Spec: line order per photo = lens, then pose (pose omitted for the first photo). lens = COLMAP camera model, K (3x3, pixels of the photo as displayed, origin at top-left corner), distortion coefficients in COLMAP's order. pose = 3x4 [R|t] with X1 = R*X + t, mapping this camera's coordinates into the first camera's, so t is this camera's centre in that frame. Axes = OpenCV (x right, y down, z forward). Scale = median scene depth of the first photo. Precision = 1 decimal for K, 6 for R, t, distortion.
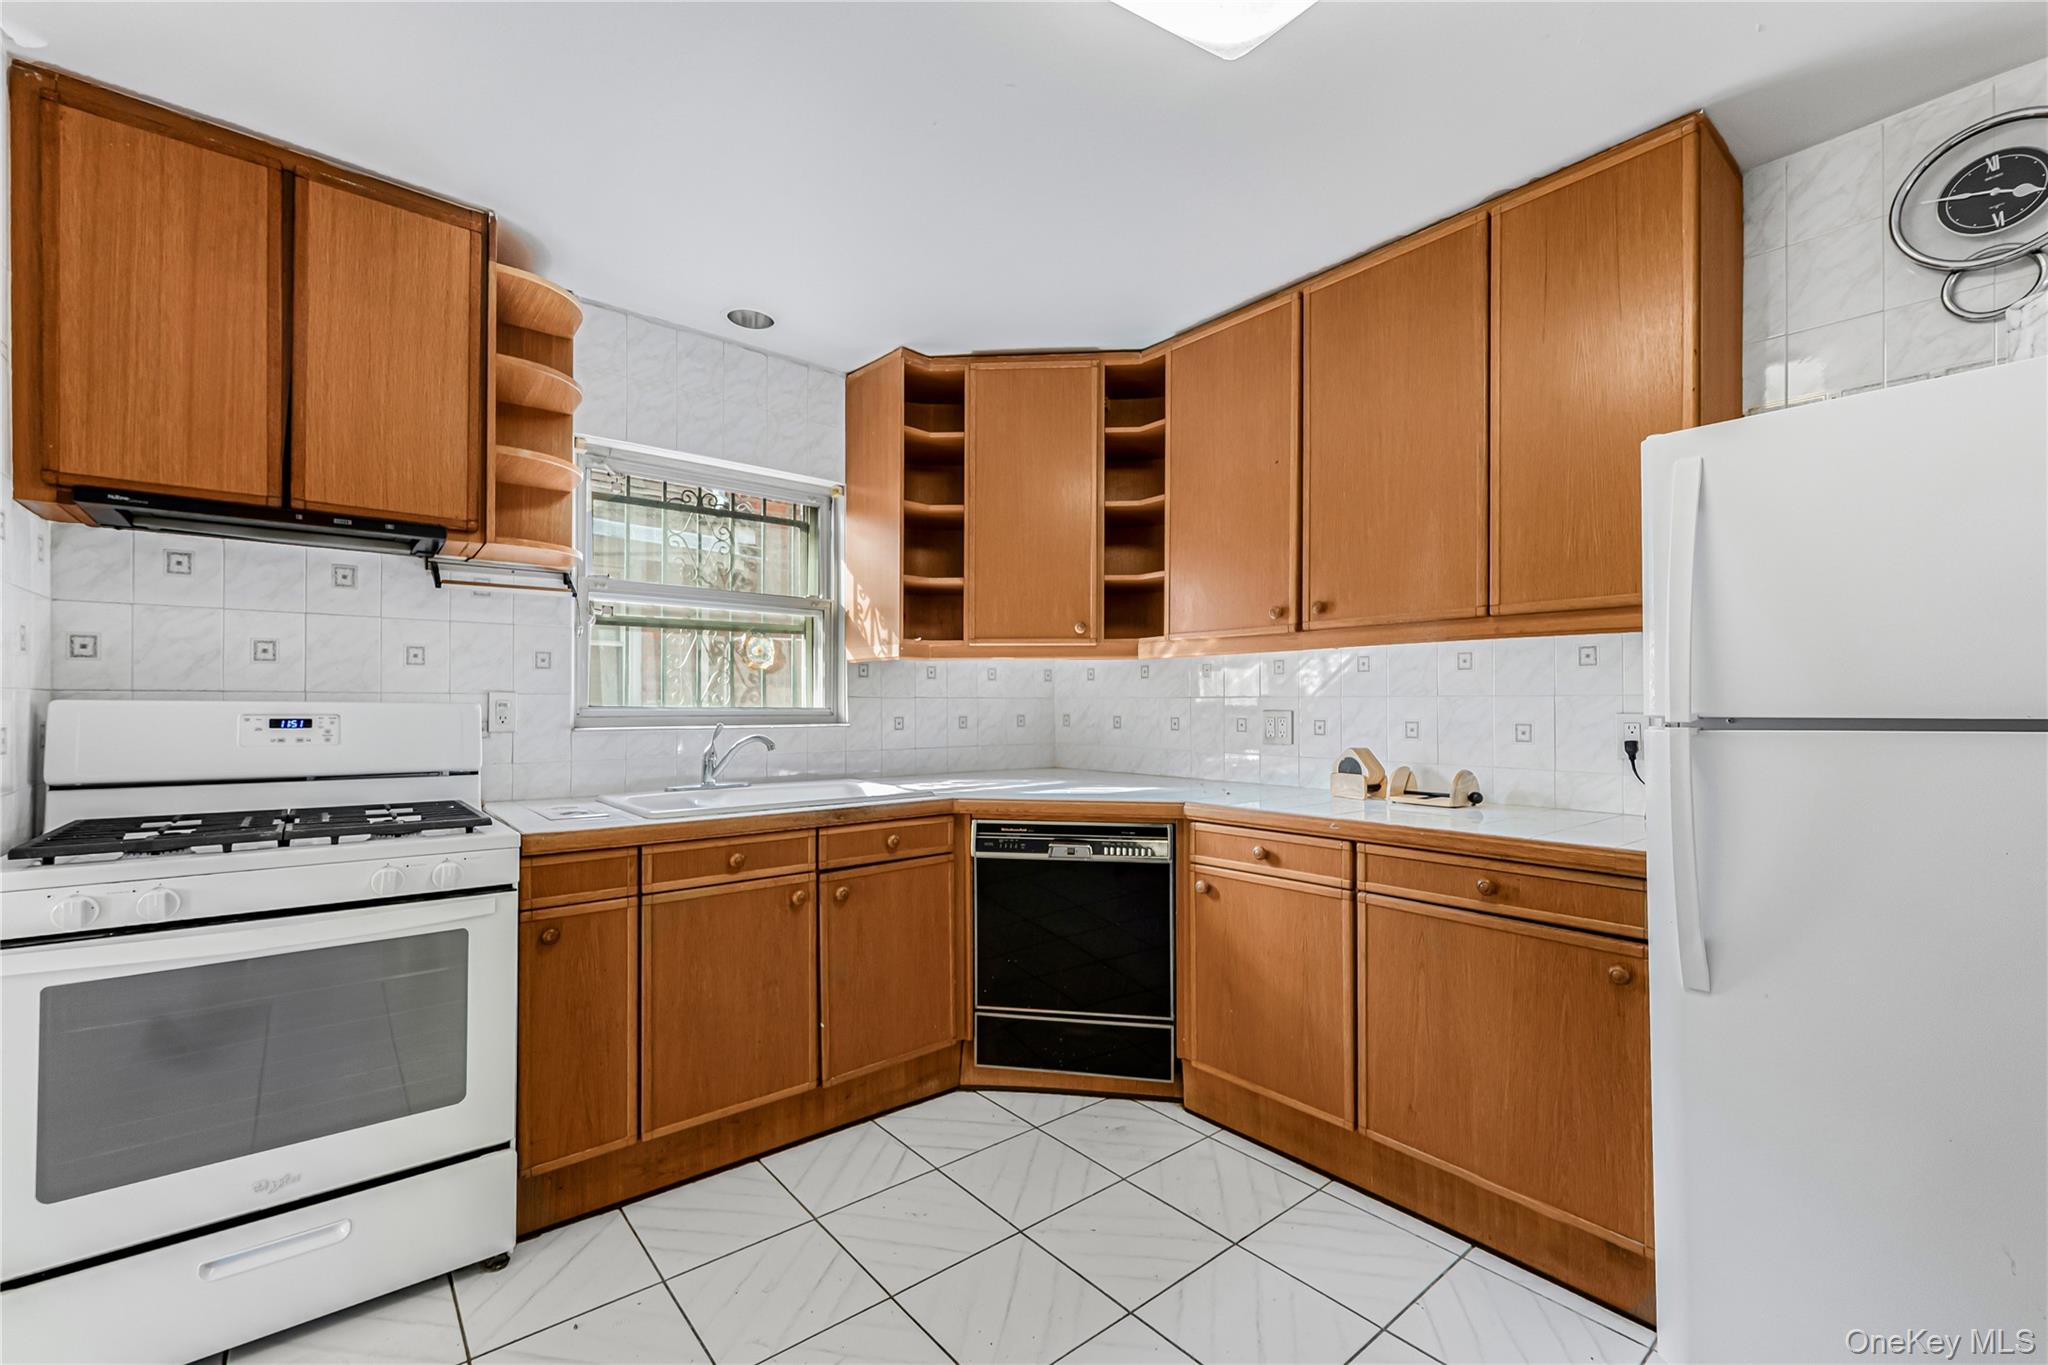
lens RADIAL K [[859.6, 0, 1032.5], [0, 859.6, 699.1], [0, 0, 1]] dist [0.001187, 0.000102]
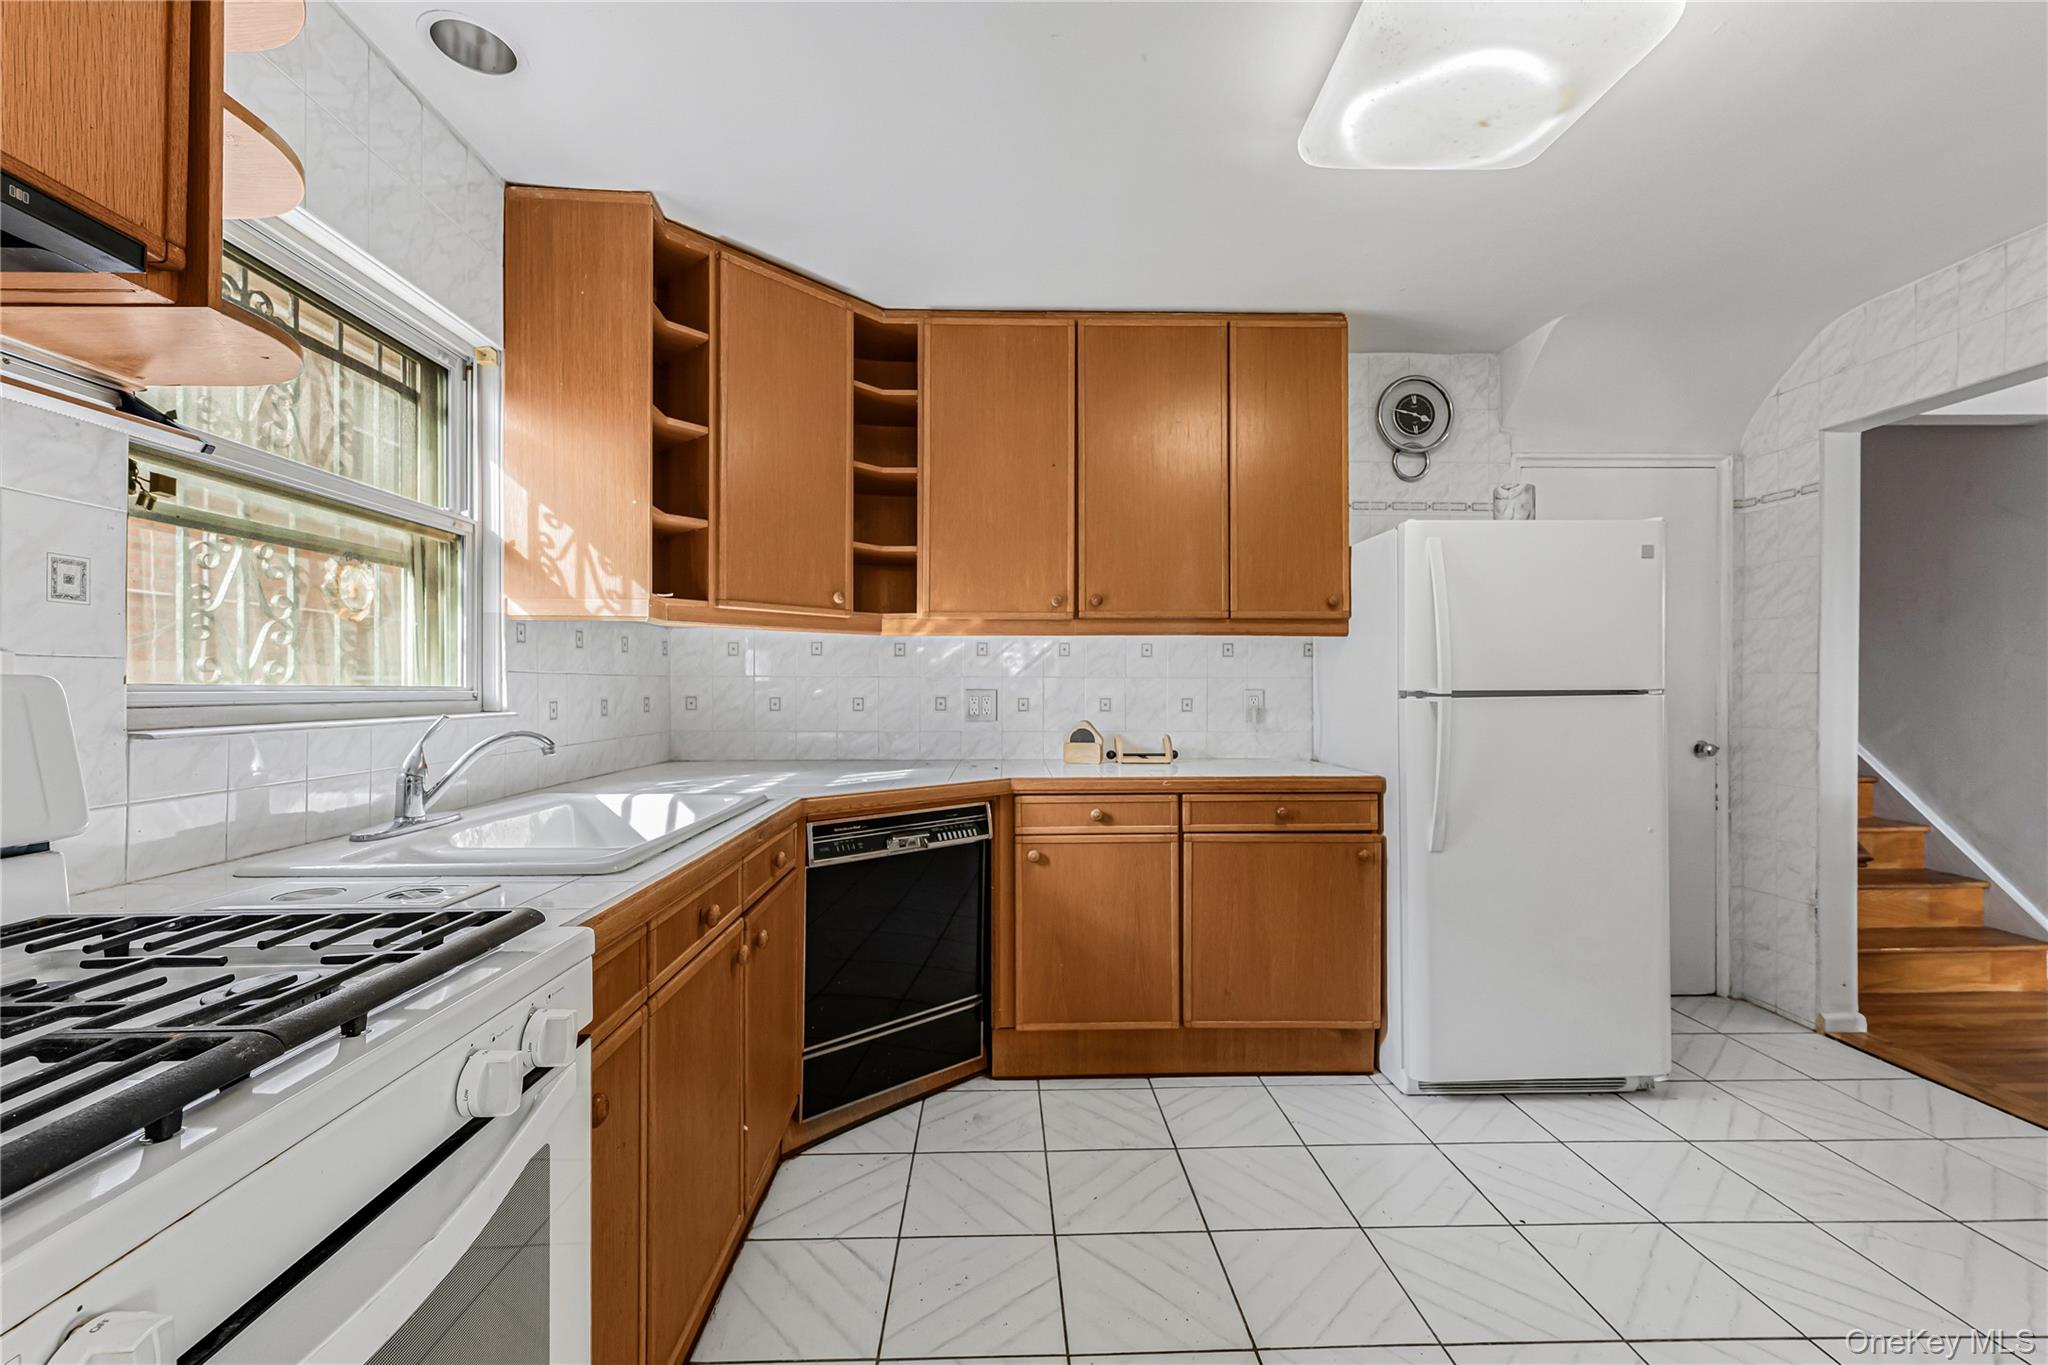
lens RADIAL K [[864.1, 0, 1024.0], [0, 864.1, 682.5], [0, 0, 1]] dist [0.000463, -0.000011]
pose [[0.612295, 0.004098, 0.790619, -0.638179], [-0.004501, 0.999988, -0.001698, 0.007398], [-0.790617, -0.002518, 0.612306, 0.355008]]
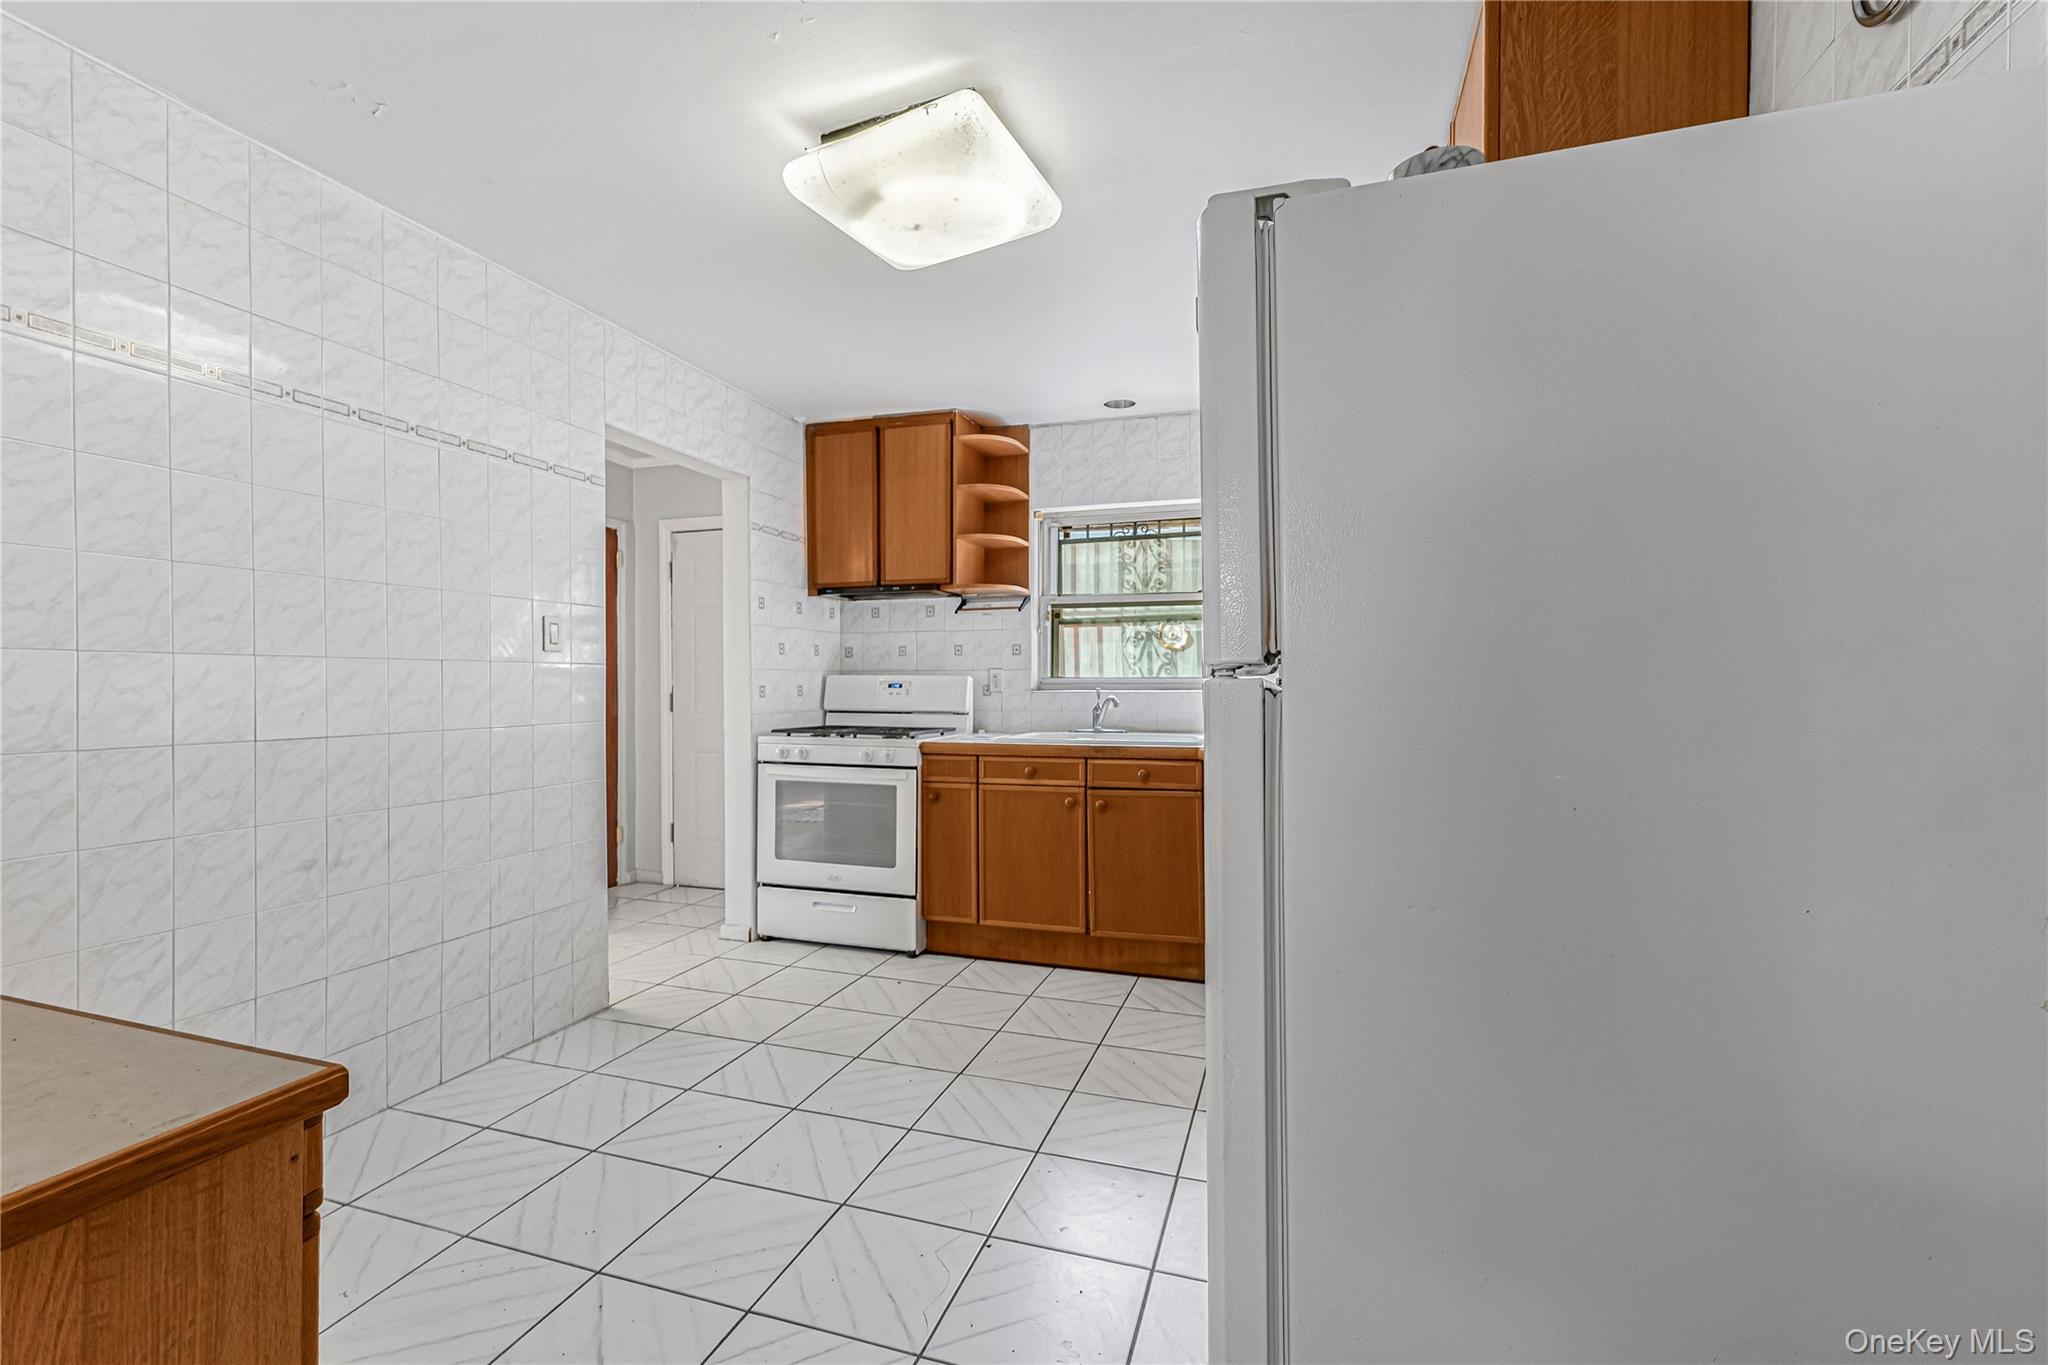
lens RADIAL K [[864.1, 0, 1024.0], [0, 864.1, 682.5], [0, 0, 1]] dist [0.000463, -0.000011]
pose [[0.531738, -0.004043, -0.846899, 0.878912], [0.011034, 0.999937, 0.002154, 0.015541], [0.846837, -0.010490, 0.531749, 0.116687]]
